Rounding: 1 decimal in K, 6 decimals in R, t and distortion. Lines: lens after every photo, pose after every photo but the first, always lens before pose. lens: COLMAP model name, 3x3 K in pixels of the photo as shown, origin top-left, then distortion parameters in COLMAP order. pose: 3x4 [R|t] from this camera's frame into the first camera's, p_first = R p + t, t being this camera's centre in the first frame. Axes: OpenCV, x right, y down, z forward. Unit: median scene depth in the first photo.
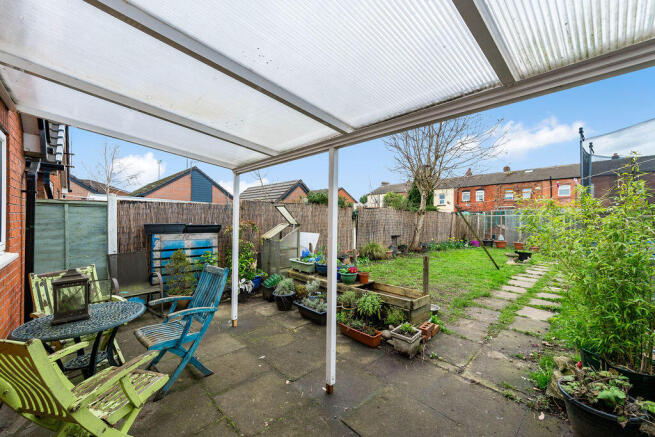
lens RADIAL K [[260.0, 0, 327.5], [0, 260.0, 218.5], [0, 0, 1]] dist [-0.001076, -0.000170]
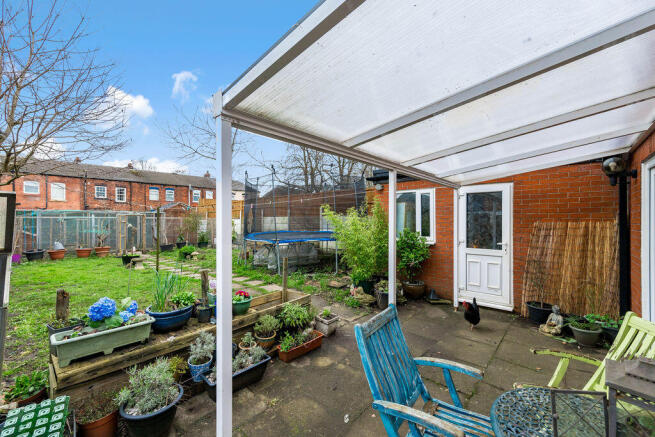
lens RADIAL K [[267.6, 0, 327.5], [0, 267.6, 218.5], [0, 0, 1]] dist [0.021071, 0.000004]
pose [[-0.081201, -0.005670, 0.996682, -0.270468], [0.006078, 0.999962, 0.006184, -0.009633], [-0.996679, 0.006560, -0.081164, 0.308836]]
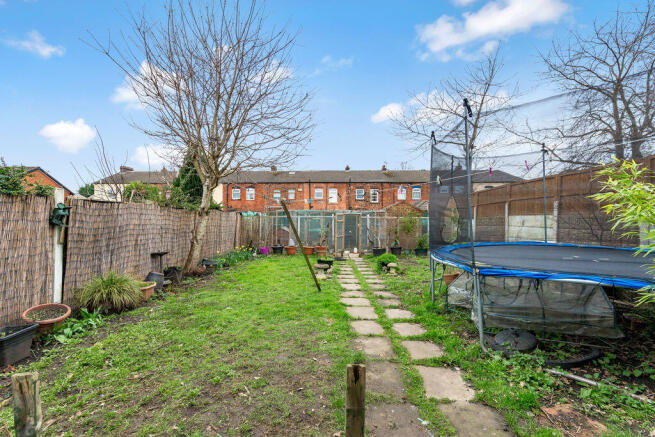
lens RADIAL K [[303.4, 0, 327.5], [0, 303.4, 218.5], [0, 0, 1]] dist [0.021810, 0.000119]
pose [[0.695586, -0.004192, 0.718430, 0.039264], [0.005302, 0.999986, 0.000702, -0.006063], [-0.718423, 0.003320, 0.695599, 0.265967]]
